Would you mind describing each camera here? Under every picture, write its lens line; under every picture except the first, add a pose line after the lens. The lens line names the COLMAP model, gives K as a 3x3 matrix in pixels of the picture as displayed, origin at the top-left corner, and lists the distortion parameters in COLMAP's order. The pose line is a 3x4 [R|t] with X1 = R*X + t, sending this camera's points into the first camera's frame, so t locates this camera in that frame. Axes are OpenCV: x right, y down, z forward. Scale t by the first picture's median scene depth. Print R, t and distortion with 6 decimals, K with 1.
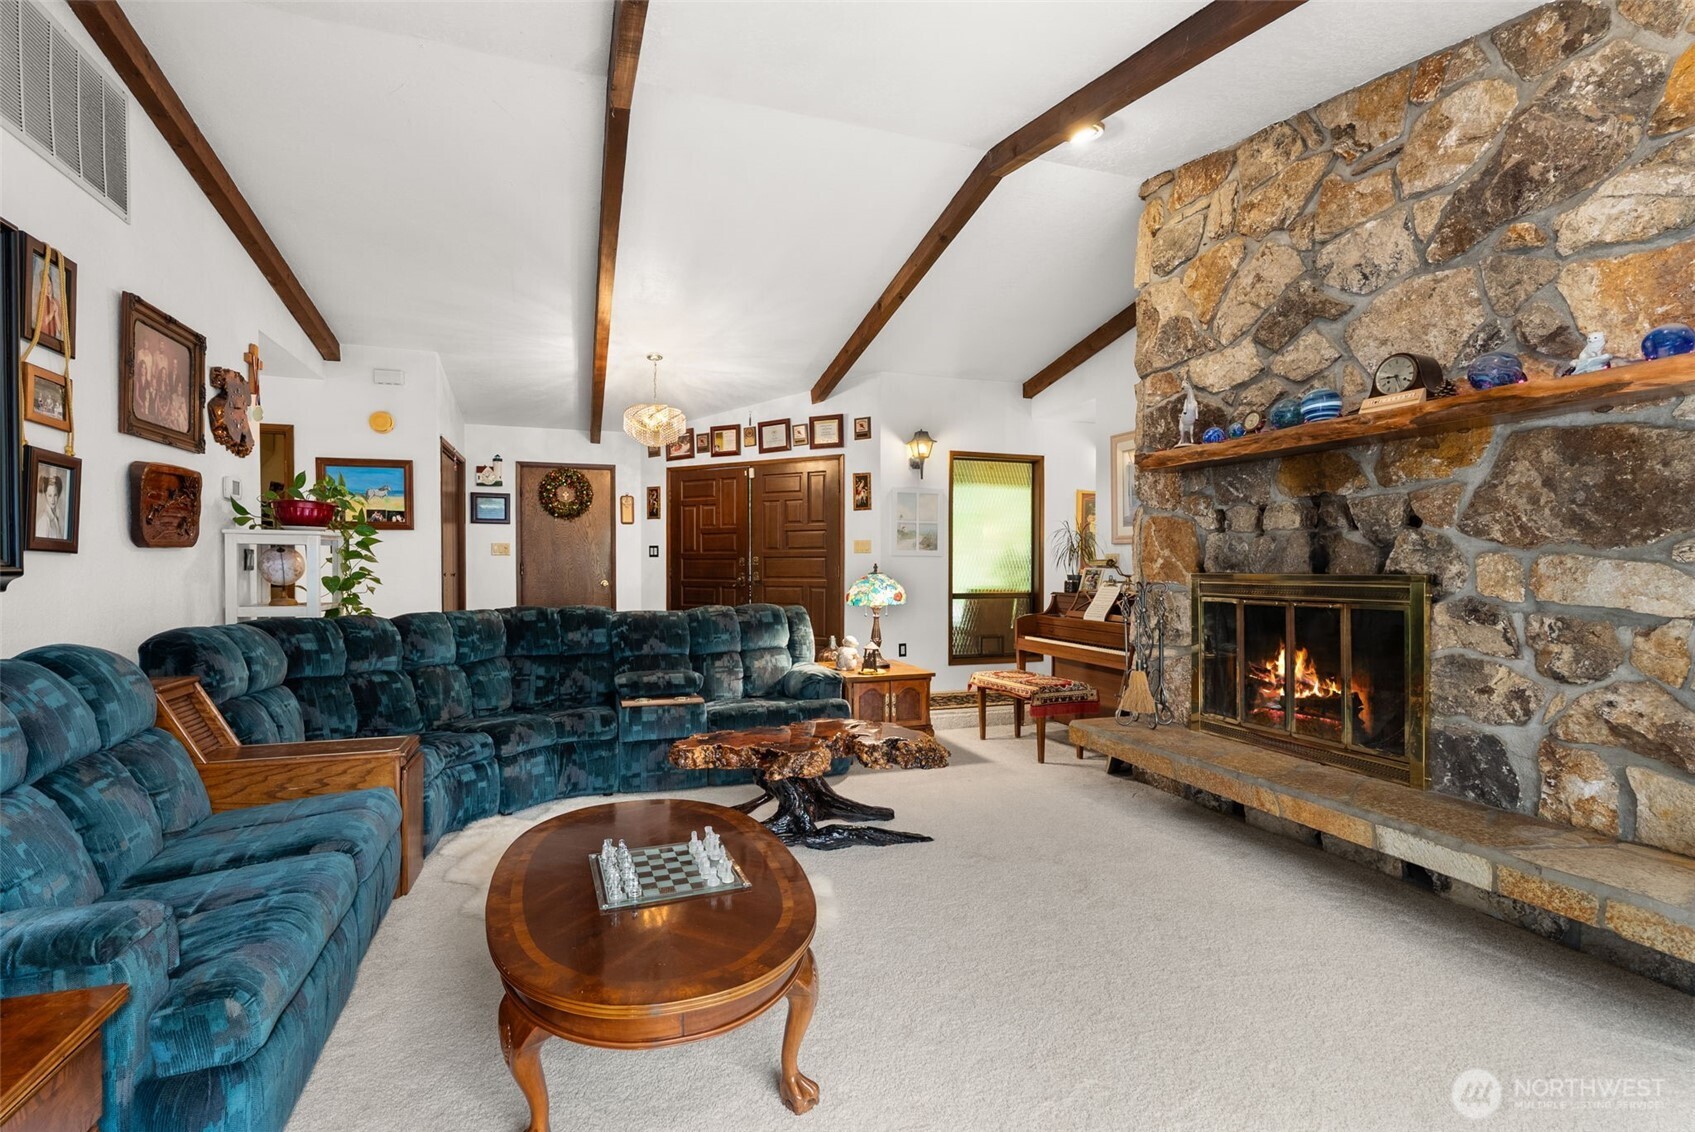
lens RADIAL K [[764.7, 0, 849.2], [0, 764.7, 561.9], [0, 0, 1]] dist [-0.009624, 0.004290]
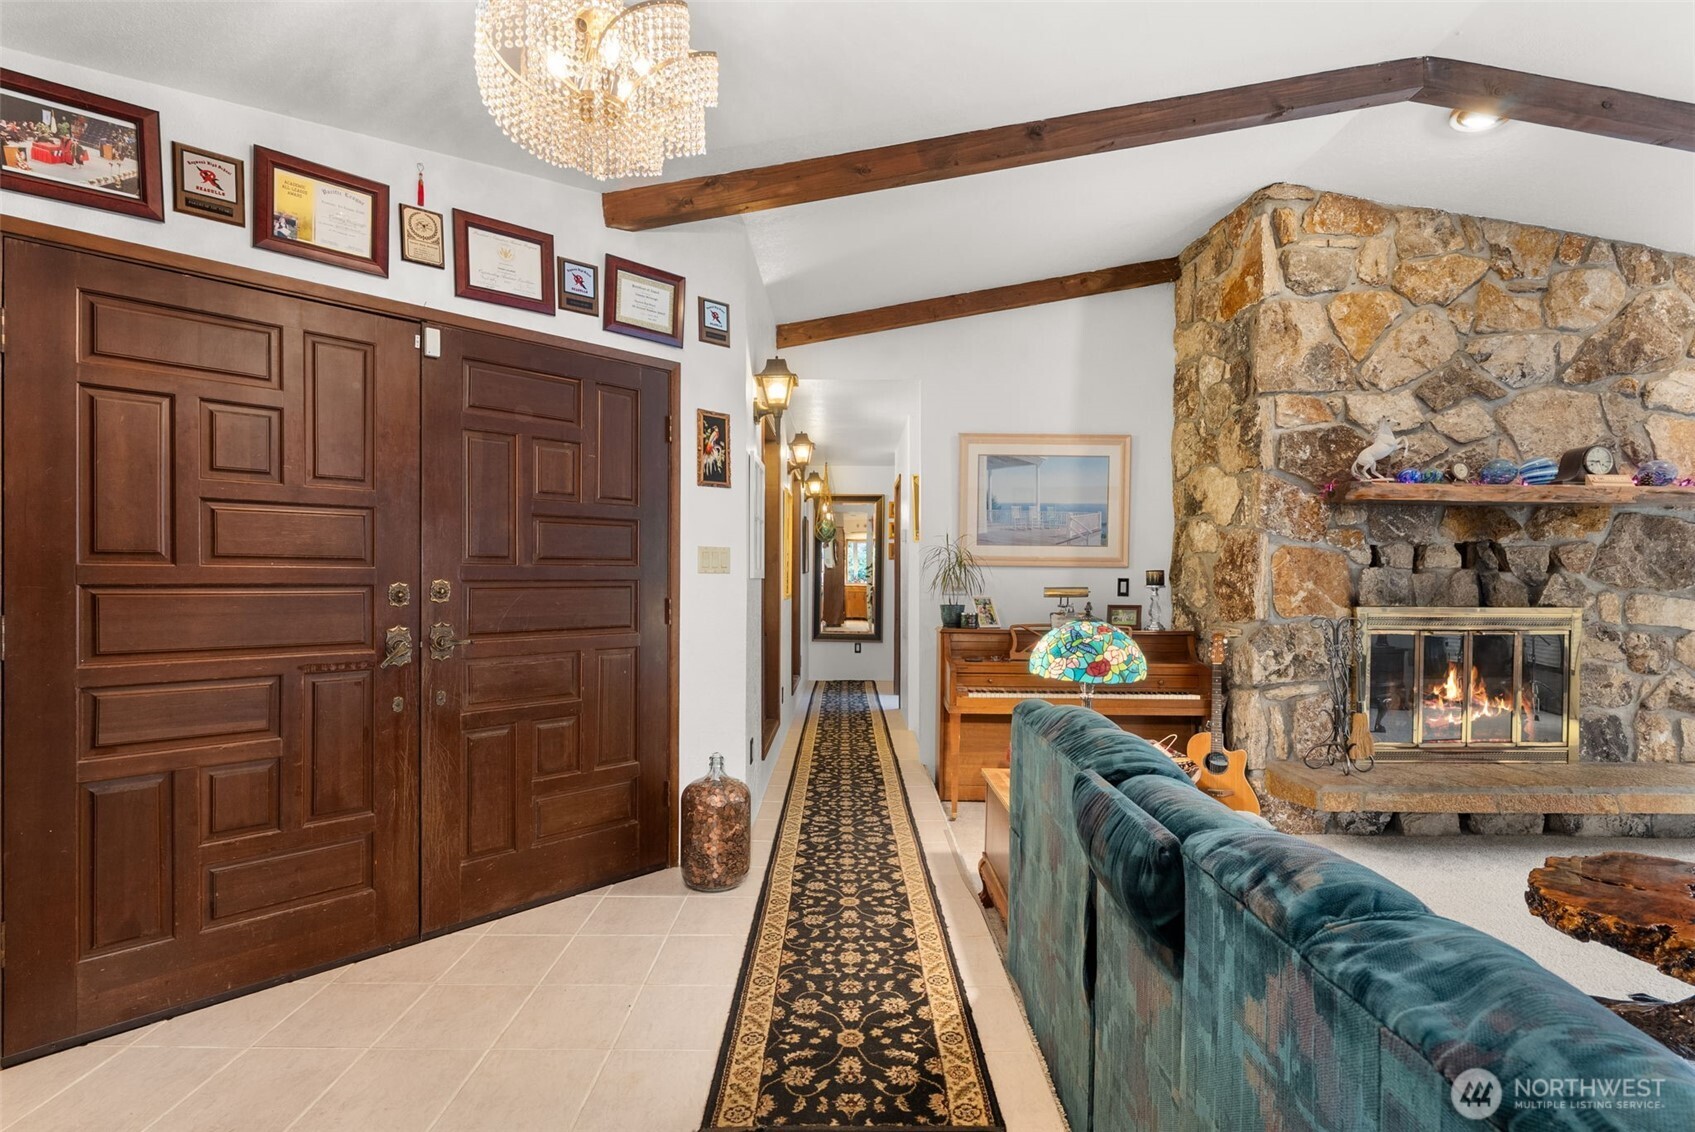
lens RADIAL K [[766.7, 0, 857.0], [0, 766.7, 573.2], [0, 0, 1]] dist [-0.004230, 0.000071]
pose [[0.341672, 0.004352, 0.939809, -0.821841], [-0.012052, 0.999927, -0.000249, -0.024193], [-0.939742, -0.011241, 0.341700, 1.451102]]
